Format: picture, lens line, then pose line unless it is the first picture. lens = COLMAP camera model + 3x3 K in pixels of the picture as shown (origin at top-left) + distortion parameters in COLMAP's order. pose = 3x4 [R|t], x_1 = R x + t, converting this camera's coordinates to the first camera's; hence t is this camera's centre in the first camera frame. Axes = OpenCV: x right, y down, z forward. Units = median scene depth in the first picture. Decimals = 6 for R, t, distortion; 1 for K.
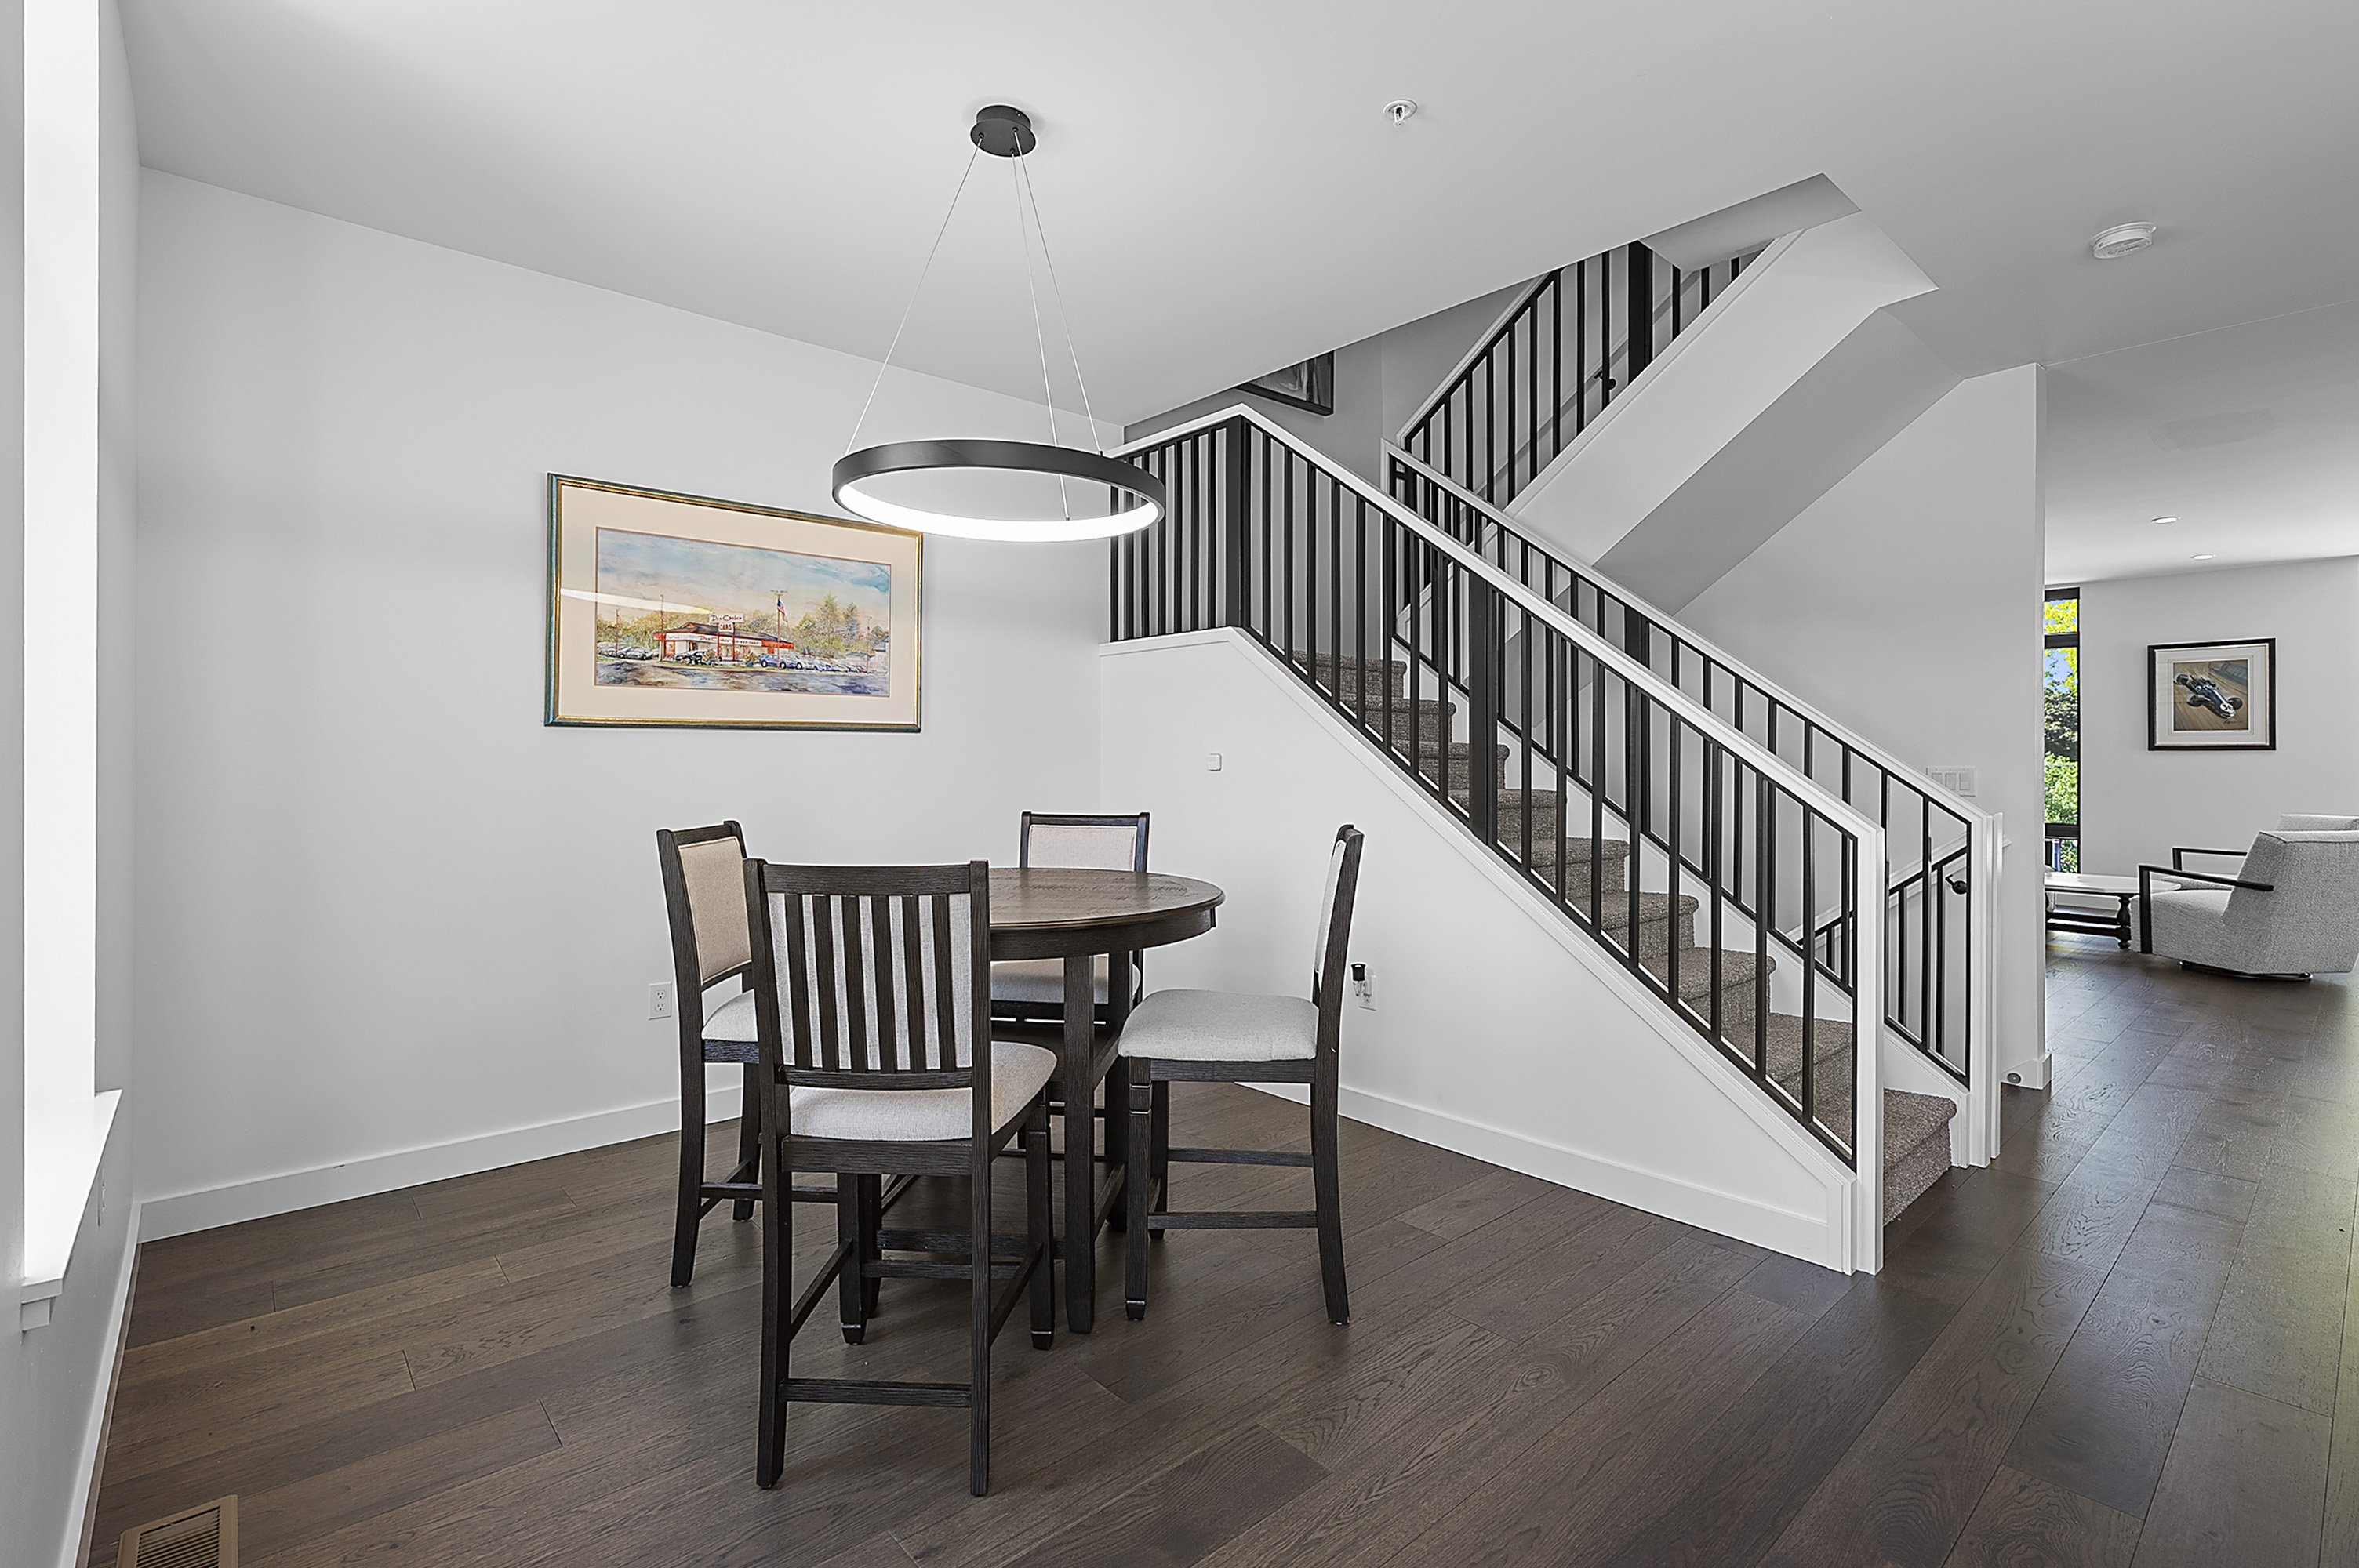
lens RADIAL K [[1076.9, 0, 1179.8], [0, 1076.9, 766.8], [0, 0, 1]] dist [-0.001994, 0.001762]
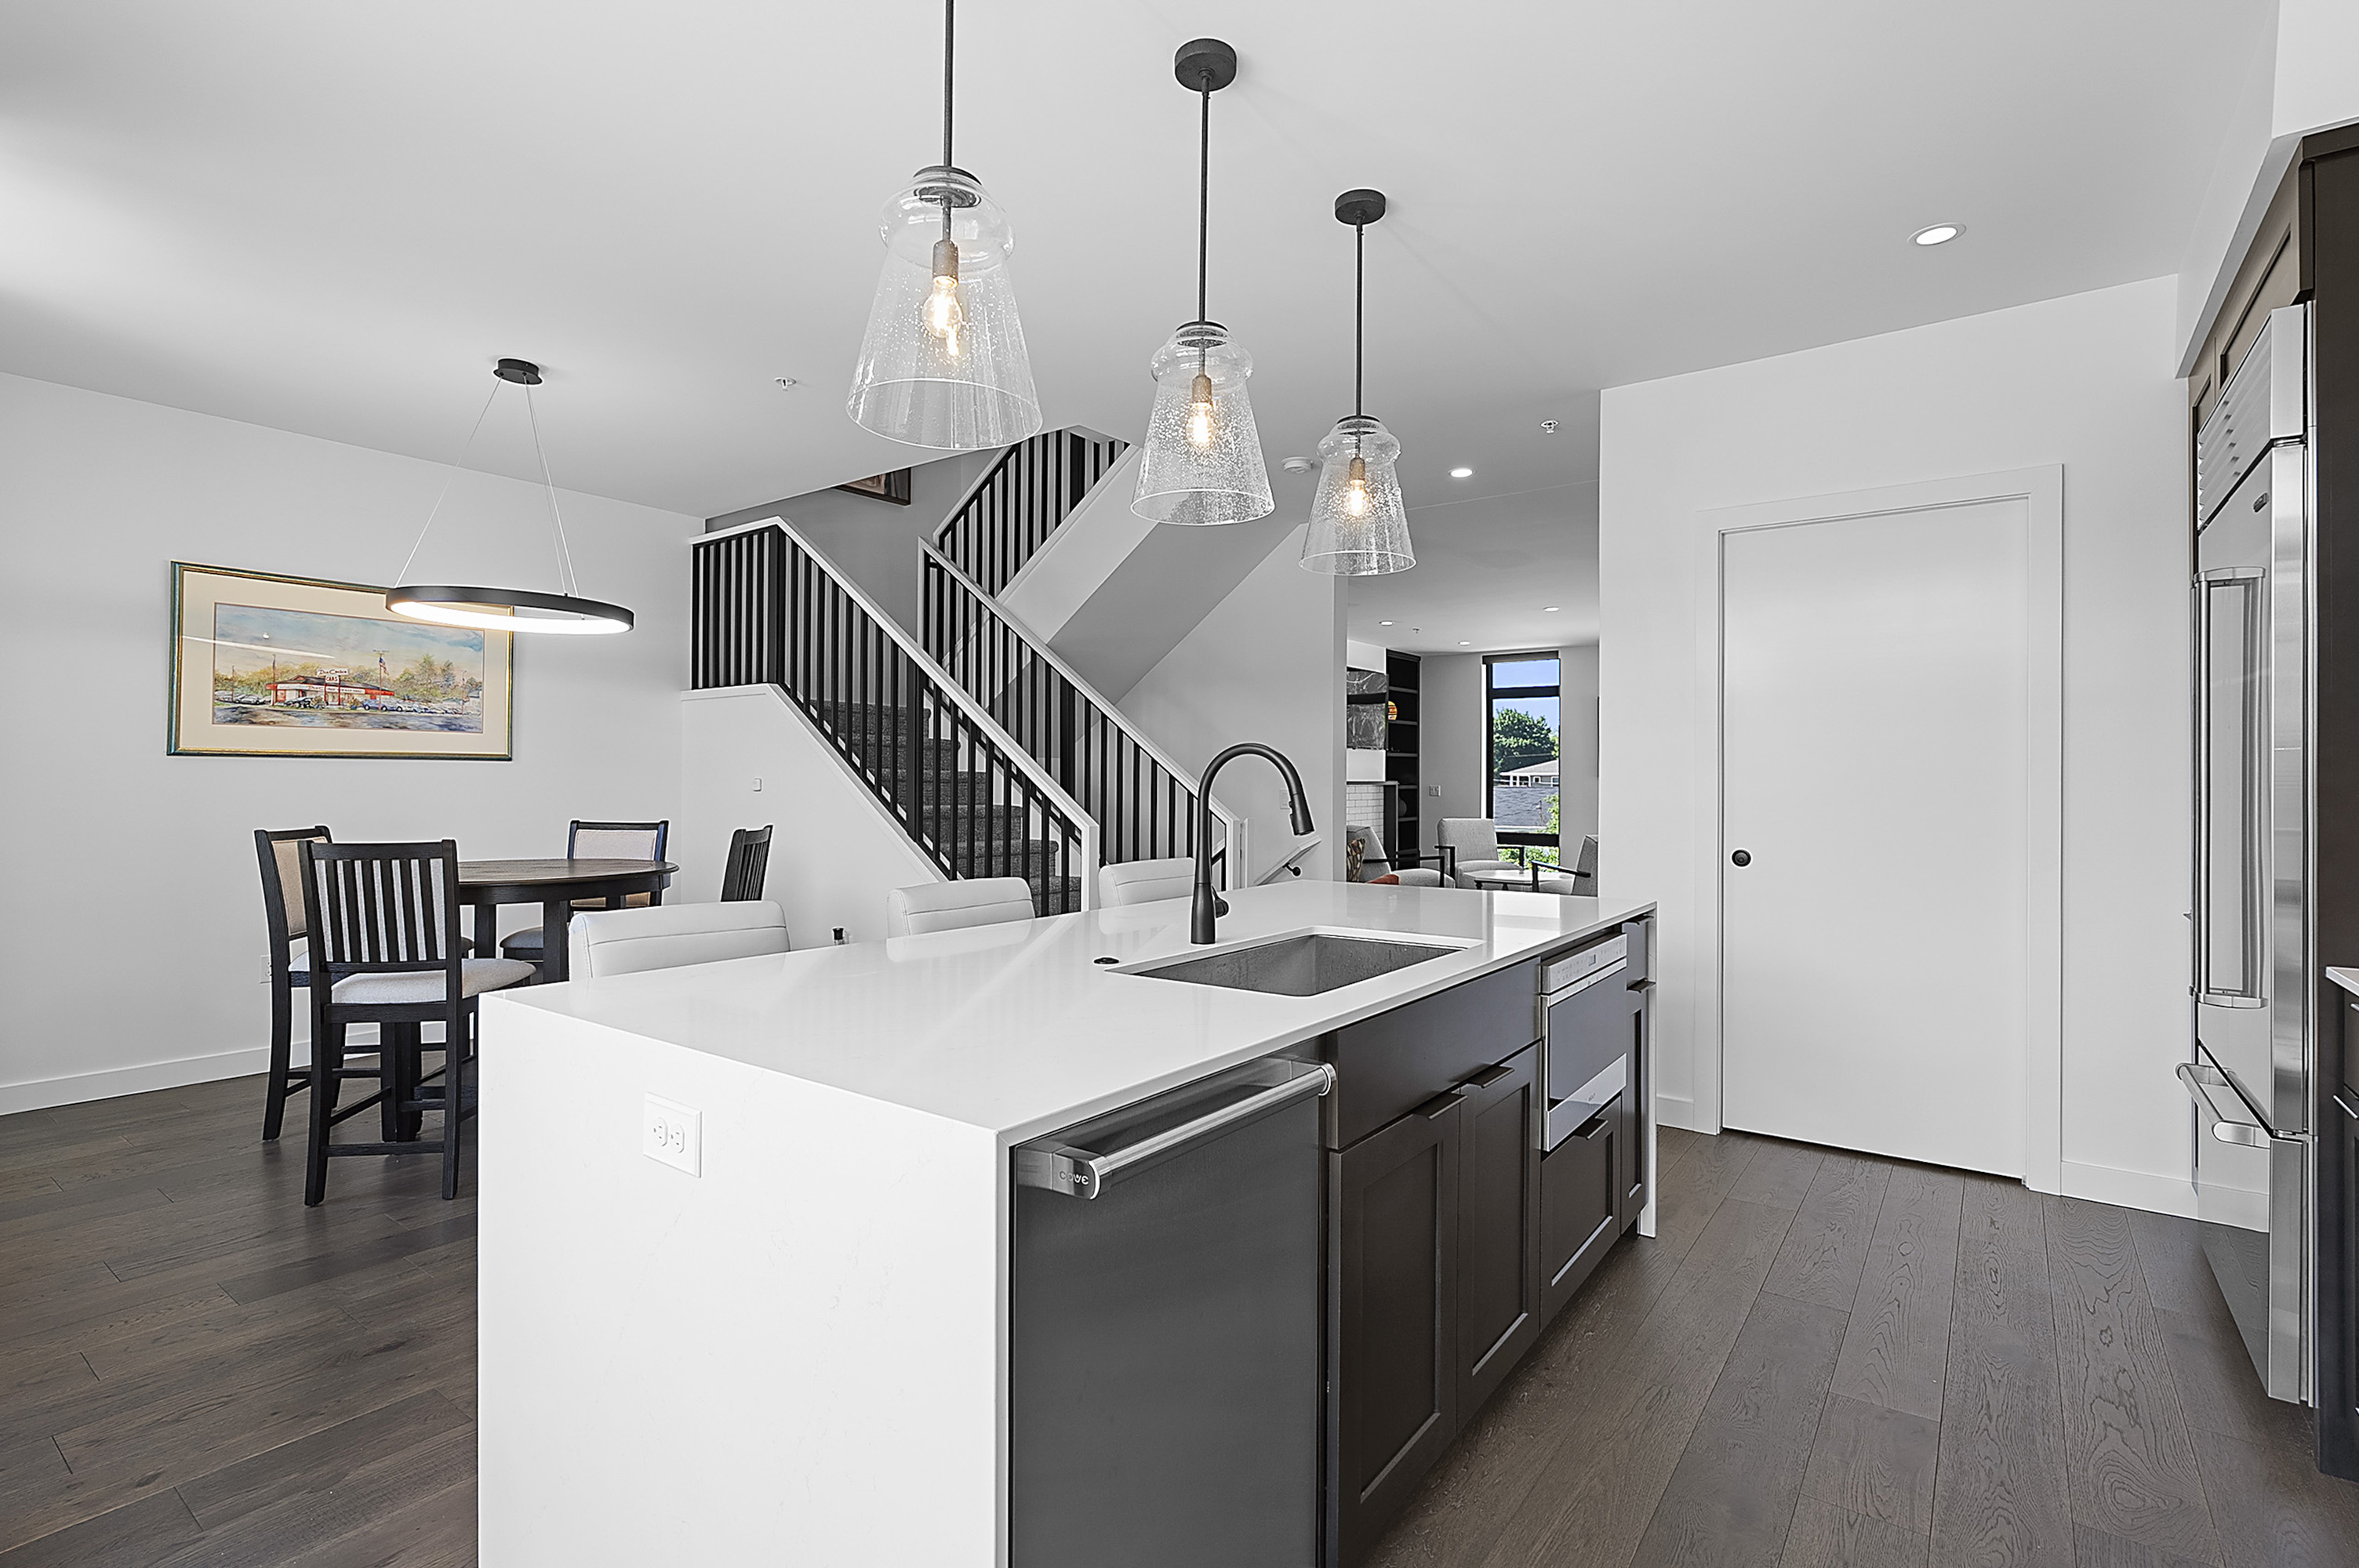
lens RADIAL K [[1102.5, 0, 1179.5], [0, 1102.5, 784.0], [0, 0, 1]] dist [-0.000913, 0.000805]
pose [[0.978914, 0.002482, 0.204259, 0.303392], [-0.001429, 0.999985, -0.005305, 0.001610], [-0.204269, 0.004901, 0.978903, -0.500632]]
